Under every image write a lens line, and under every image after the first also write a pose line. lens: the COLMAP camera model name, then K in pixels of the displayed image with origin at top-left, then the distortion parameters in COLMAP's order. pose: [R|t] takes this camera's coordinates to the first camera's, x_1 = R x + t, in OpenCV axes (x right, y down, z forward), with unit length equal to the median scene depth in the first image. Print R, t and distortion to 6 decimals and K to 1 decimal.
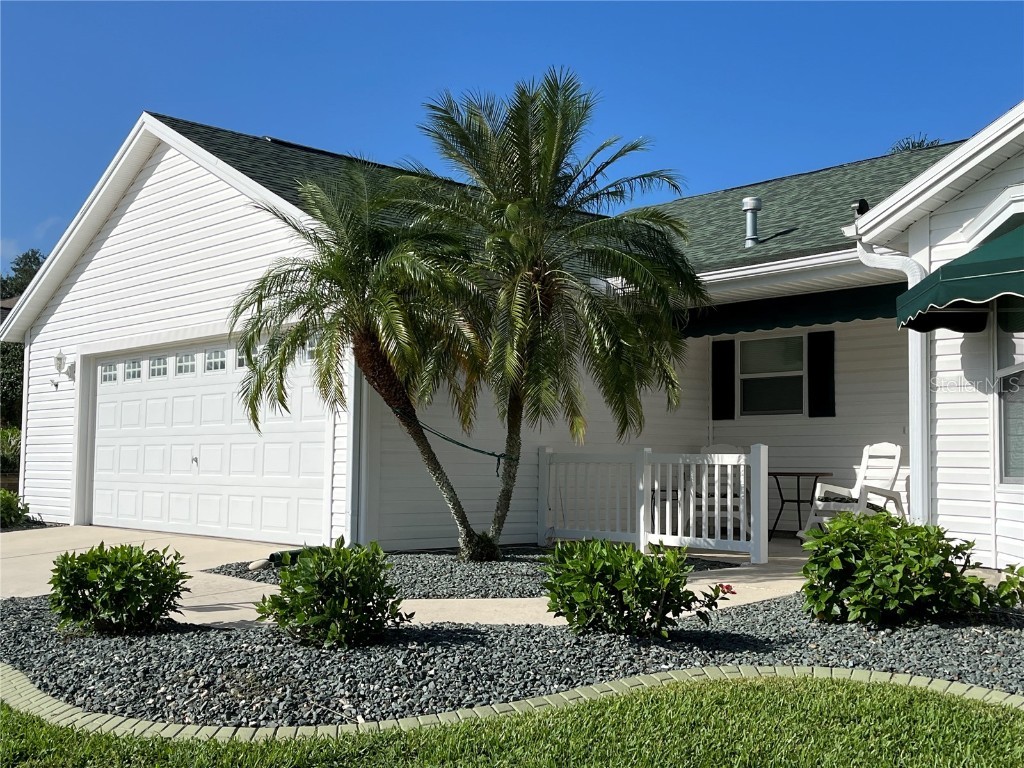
lens RADIAL K [[1159.1, 0, 511.4], [0, 1159.1, 384.7], [0, 0, 1]] dist [0.031506, 0.000000]
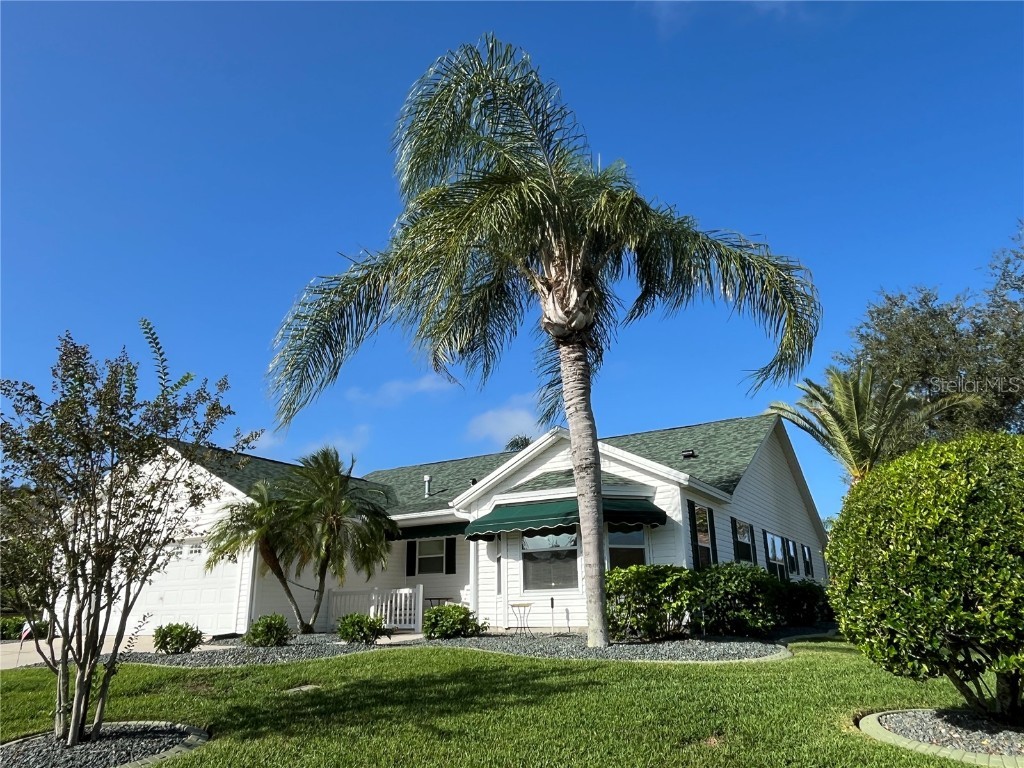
lens RADIAL K [[714.2, 0, 519.5], [0, 714.2, 385.5], [0, 0, 1]] dist [-0.011303, 0.006933]
pose [[0.955690, 0.061427, 0.287894, -0.062493], [0.008306, 0.971970, -0.234960, -0.004100], [-0.294258, 0.226940, 0.928391, -0.688851]]
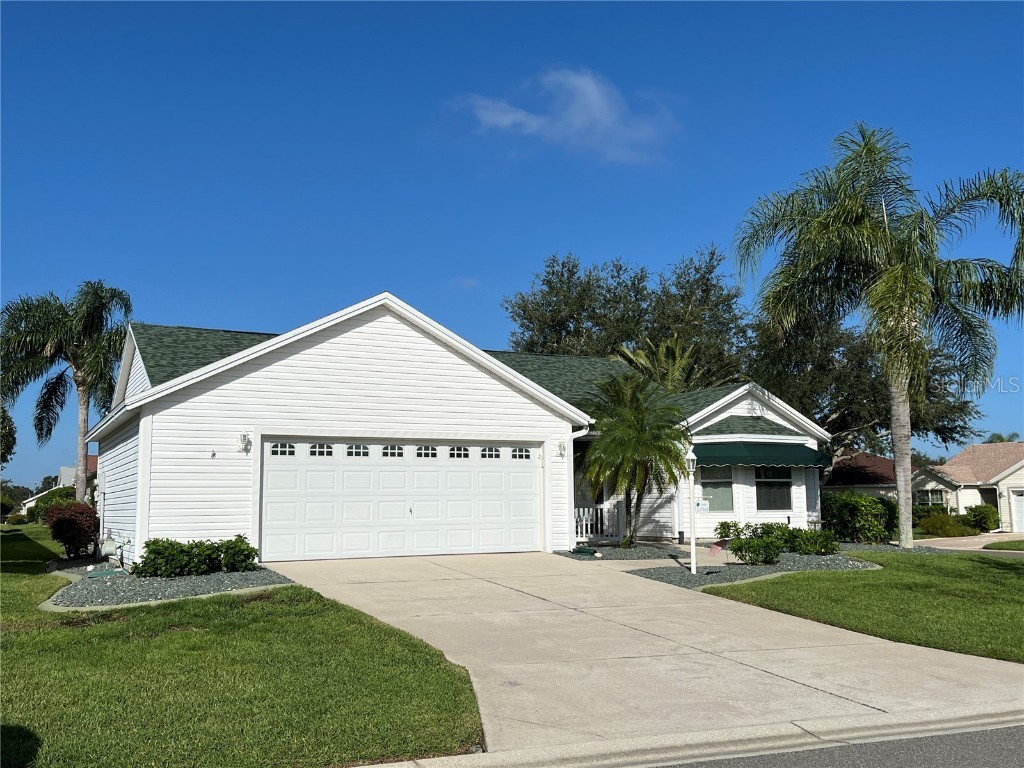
lens RADIAL K [[971.1, 0, 510.7], [0, 971.1, 387.7], [0, 0, 1]] dist [0.074761, 0.000000]
pose [[0.250971, 0.104803, 0.962304, -2.249031], [-0.055617, 0.994041, -0.093755, 0.017606], [-0.966395, -0.029990, 0.255305, 0.723632]]
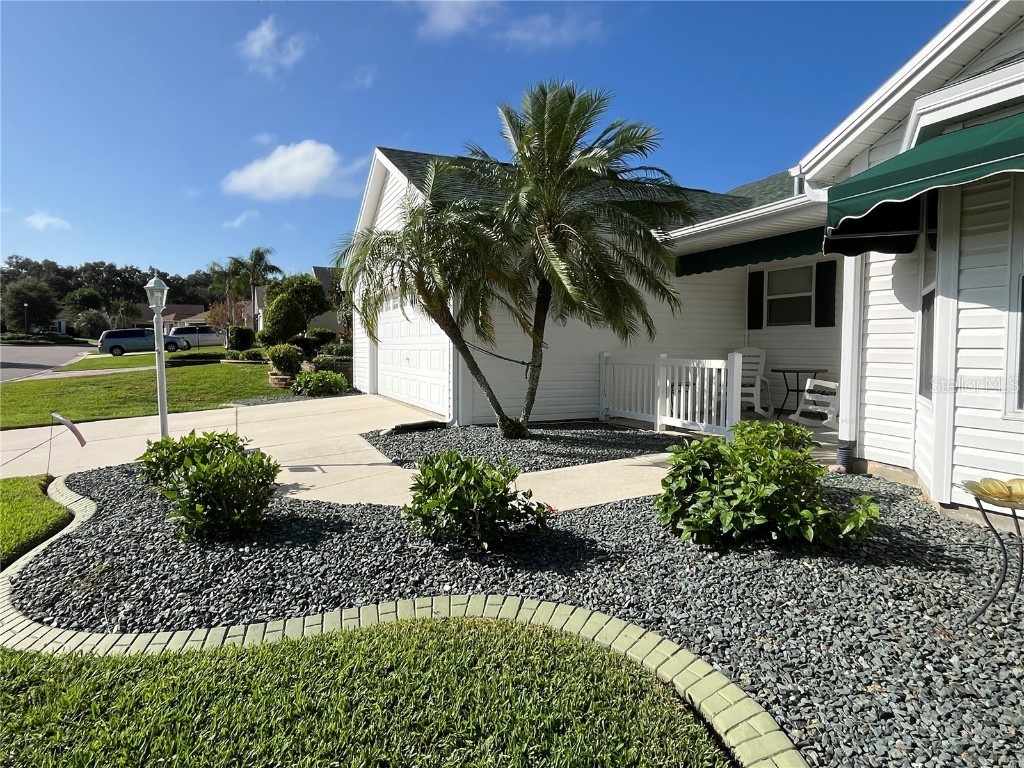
lens RADIAL K [[622.1, 0, 510.4], [0, 622.1, 374.3], [0, 0, 1]] dist [-0.008432, 0.000380]
pose [[0.945902, 0.006079, -0.324395, 0.217552], [0.029745, 0.993989, 0.105360, -0.004748], [0.323086, -0.109309, 0.940036, 0.298507]]
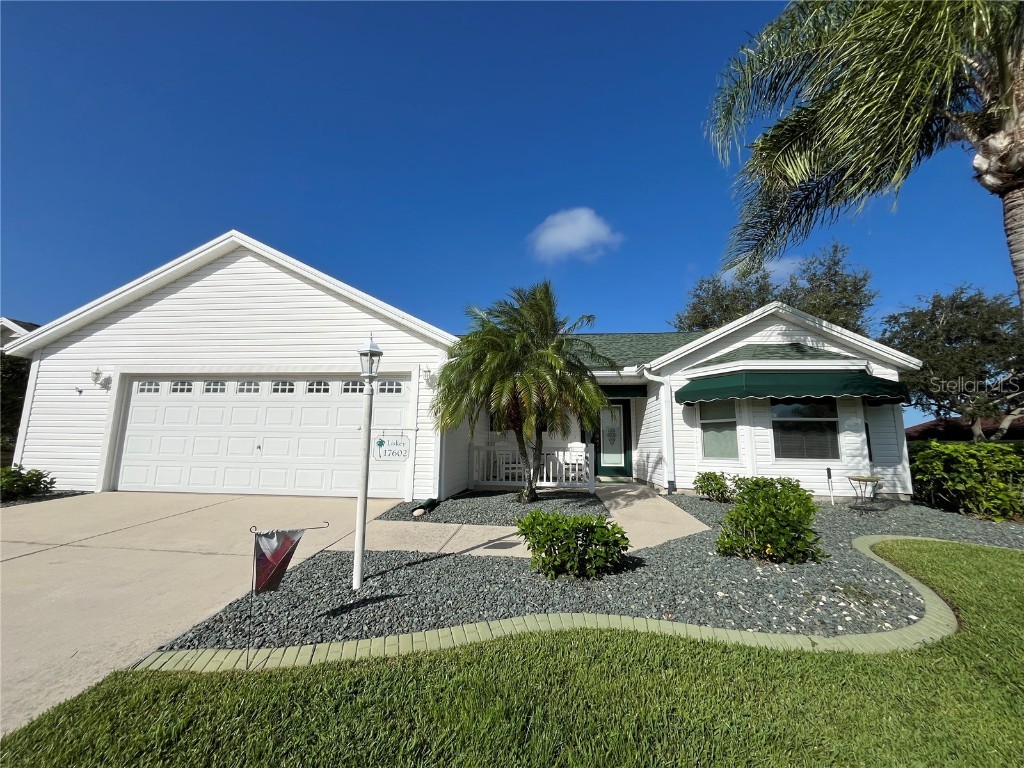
lens RADIAL K [[419.3, 0, 509.8], [0, 419.3, 383.6], [0, 0, 1]] dist [-0.007157, 0.001760]
pose [[0.745931, 0.103314, 0.657962, -0.569574], [-0.053204, 0.993982, -0.095758, 0.019867], [-0.663895, 0.036423, 0.746938, 0.469674]]
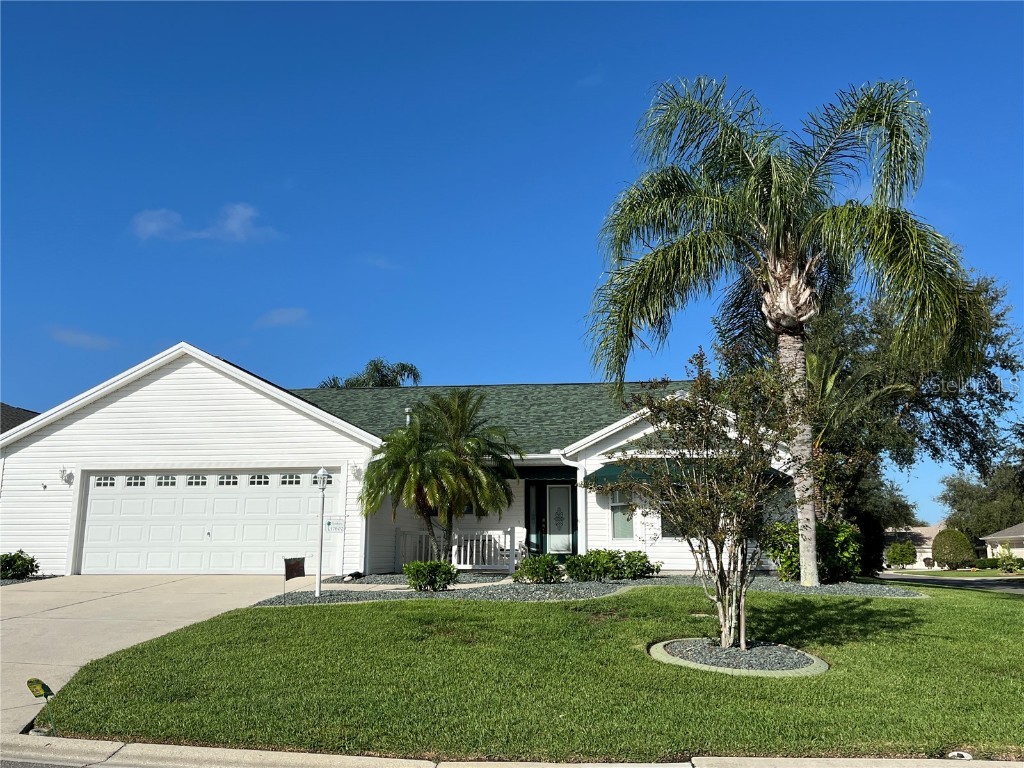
lens RADIAL K [[873.1, 0, 508.2], [0, 873.1, 378.6], [0, 0, 1]] dist [0.038600, -0.026312]
pose [[0.763093, 0.118034, 0.635419, -1.166461], [-0.039703, 0.989886, -0.136199, -0.011516], [-0.645068, 0.078704, 0.760061, -0.553187]]
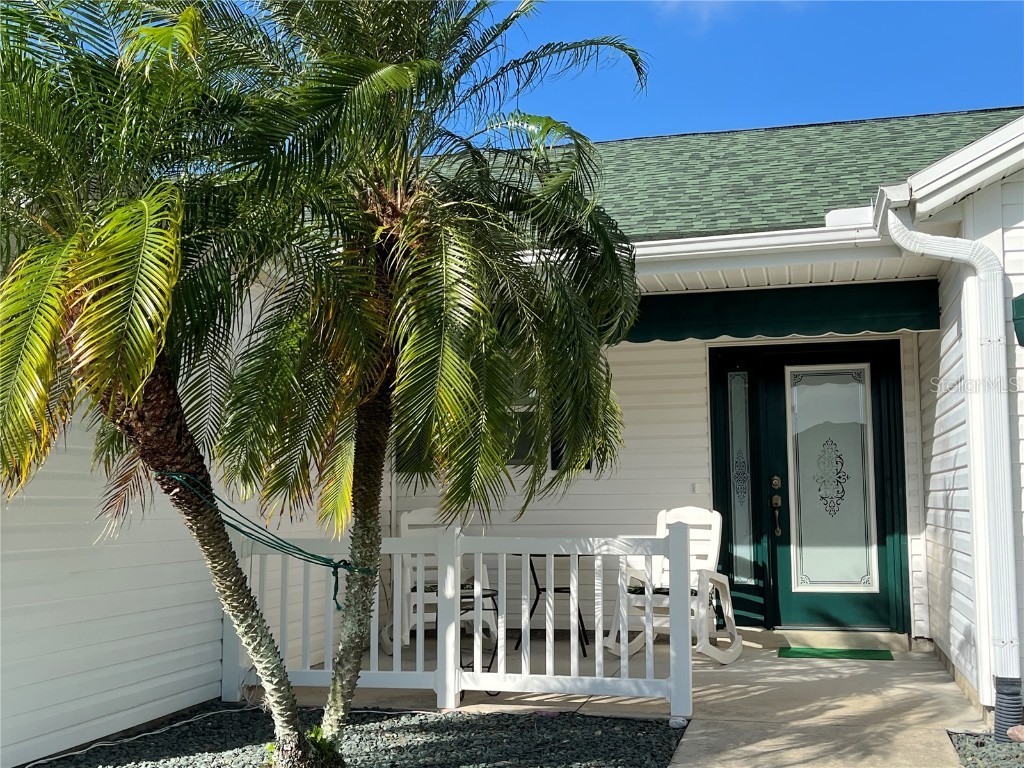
lens RADIAL K [[1184.4, 0, 513.8], [0, 1184.4, 392.2], [0, 0, 1]] dist [0.114836, 0.000000]
pose [[0.832681, 0.033503, 0.552739, -0.238801], [-0.022188, 0.999385, -0.027150, -0.000015], [-0.553308, 0.010343, 0.832912, 0.549341]]
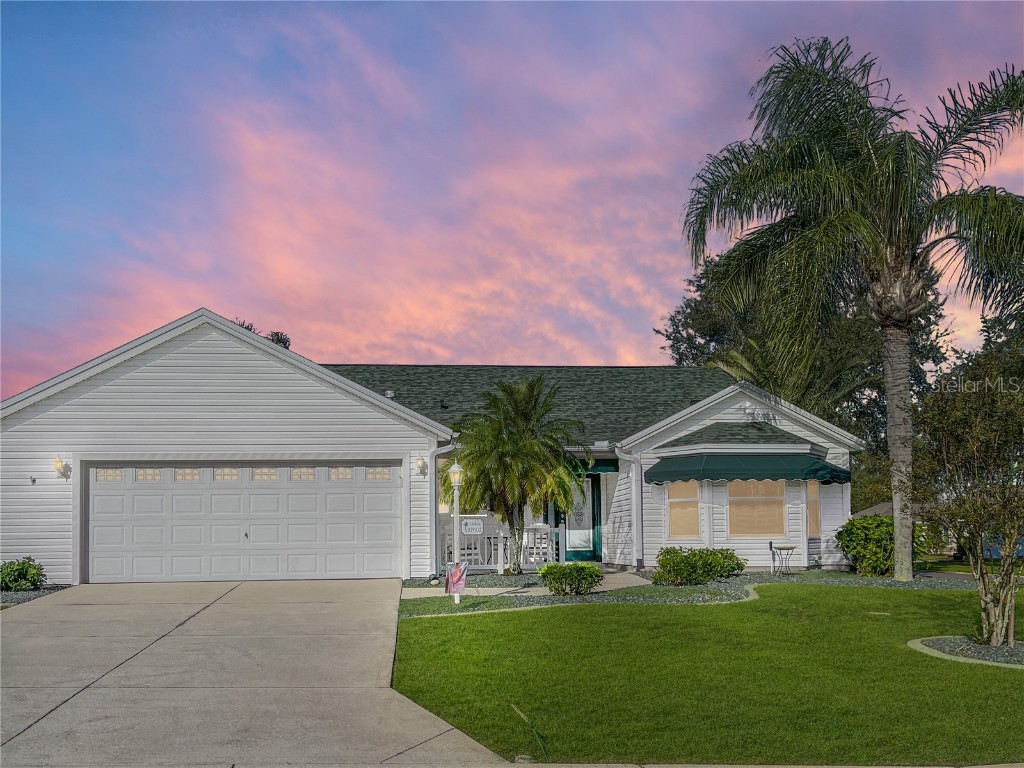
lens RADIAL K [[969.4, 0, 496.9], [0, 969.4, 471.3], [0, 0, 1]] dist [0.062633, 0.000000]
pose [[0.614108, 0.042294, 0.788088, -1.597188], [-0.038903, 0.998971, -0.023297, -0.007136], [-0.788263, -0.016352, 0.615122, -0.154252]]
